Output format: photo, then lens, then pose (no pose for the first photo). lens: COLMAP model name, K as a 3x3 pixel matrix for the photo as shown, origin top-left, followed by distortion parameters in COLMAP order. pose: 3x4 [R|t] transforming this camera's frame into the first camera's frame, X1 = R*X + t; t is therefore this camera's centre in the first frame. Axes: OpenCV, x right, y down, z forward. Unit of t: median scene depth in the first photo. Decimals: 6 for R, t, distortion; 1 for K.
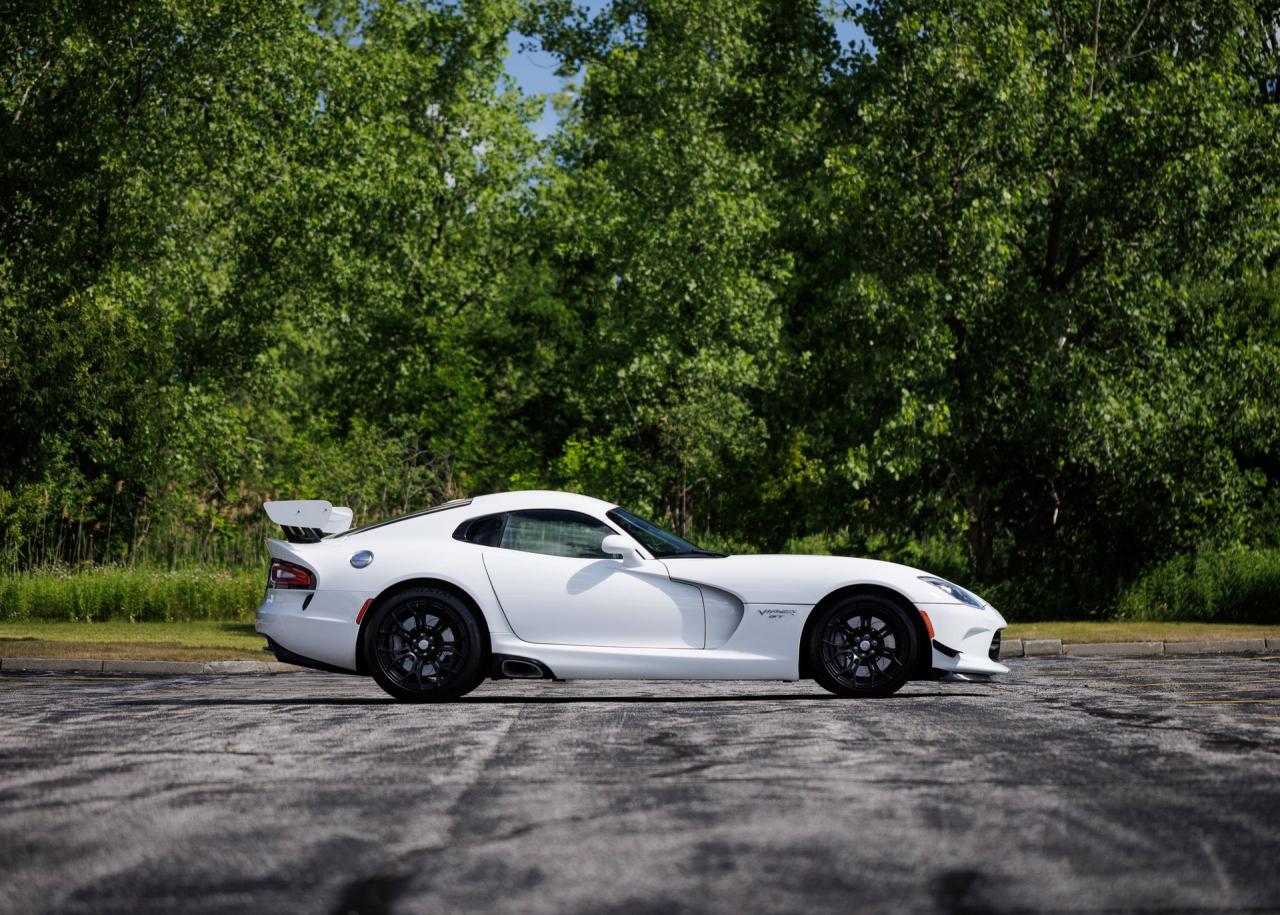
lens RADIAL K [[4772.3, 0, 640.0], [0, 4772.3, 457.5], [0, 0, 1]] dist [0.056146, 0.595571]
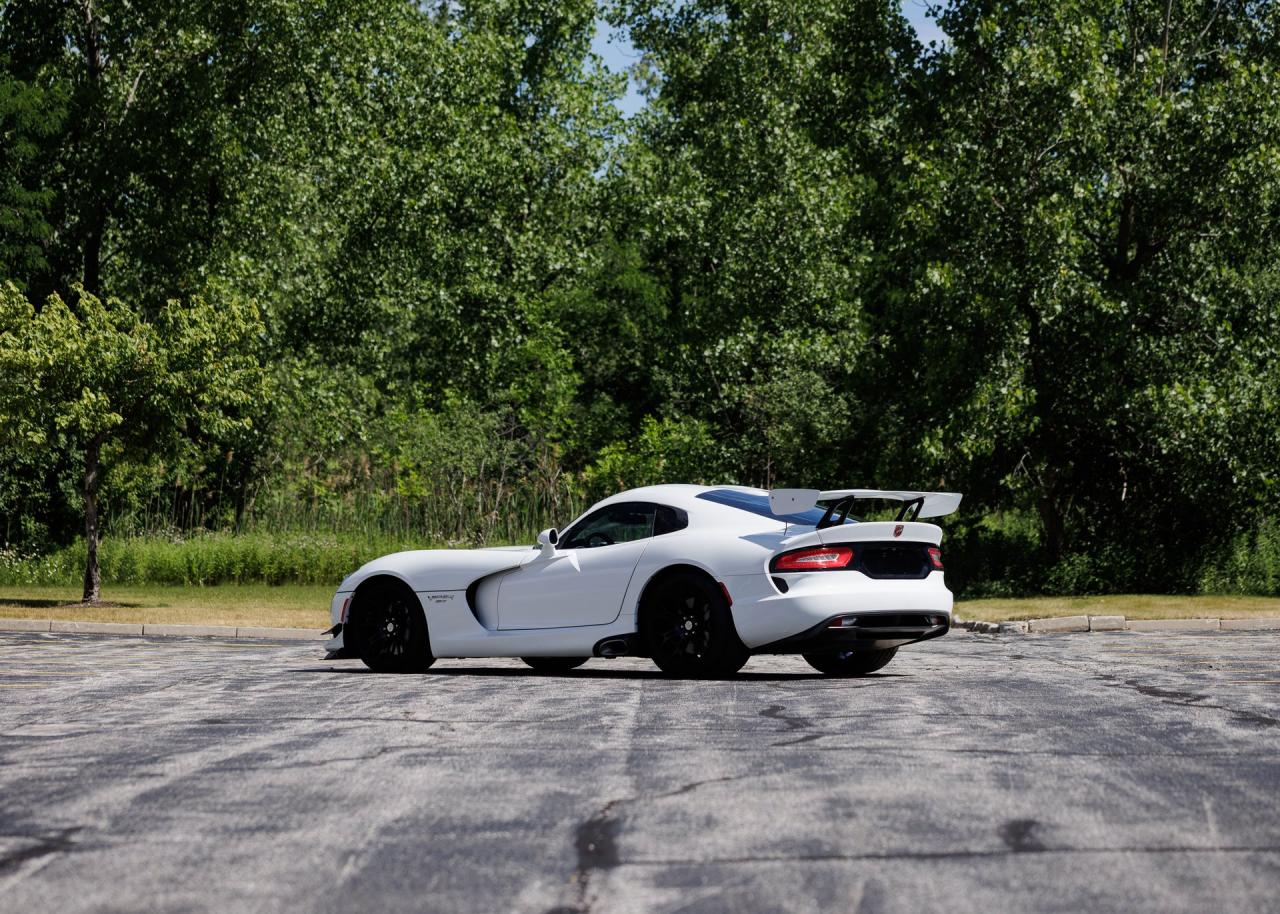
lens RADIAL K [[4772.3, 0, 640.0], [0, 4772.3, 457.0], [0, 0, 1]] dist [0.056146, 0.595571]
pose [[0.999847, 0.008295, -0.015421, -0.003013], [-0.008164, 0.999930, 0.008533, -0.003835], [0.015491, -0.008406, 0.999845, -0.050136]]
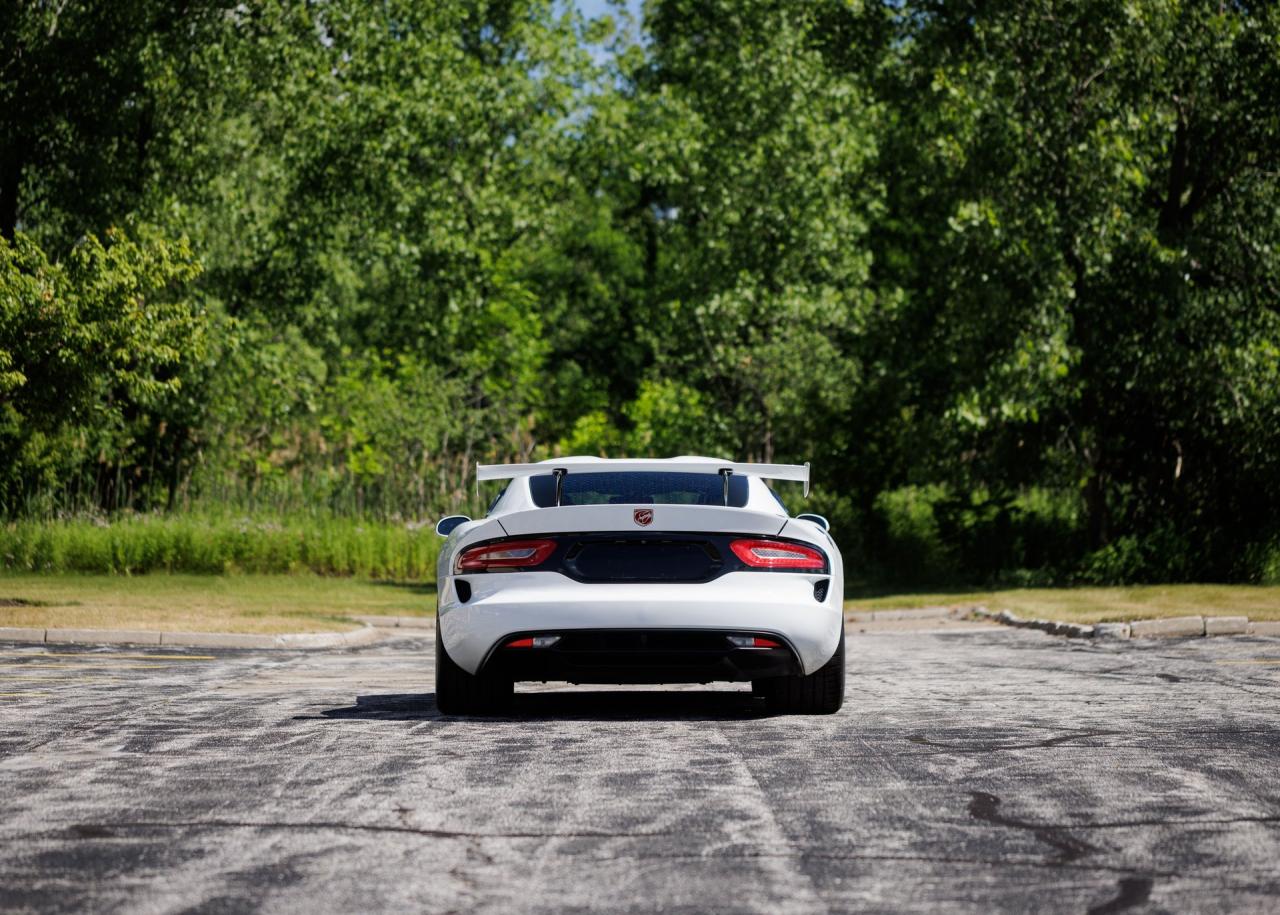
lens RADIAL K [[4800.6, 0, 640.0], [0, 4800.6, 457.5], [0, 0, 1]] dist [0.033317, -3.251580]
pose [[0.999962, 0.007719, -0.003970, -0.013113], [-0.007668, 0.999887, 0.012946, -0.001222], [0.004070, -0.012915, 0.999908, 0.072501]]
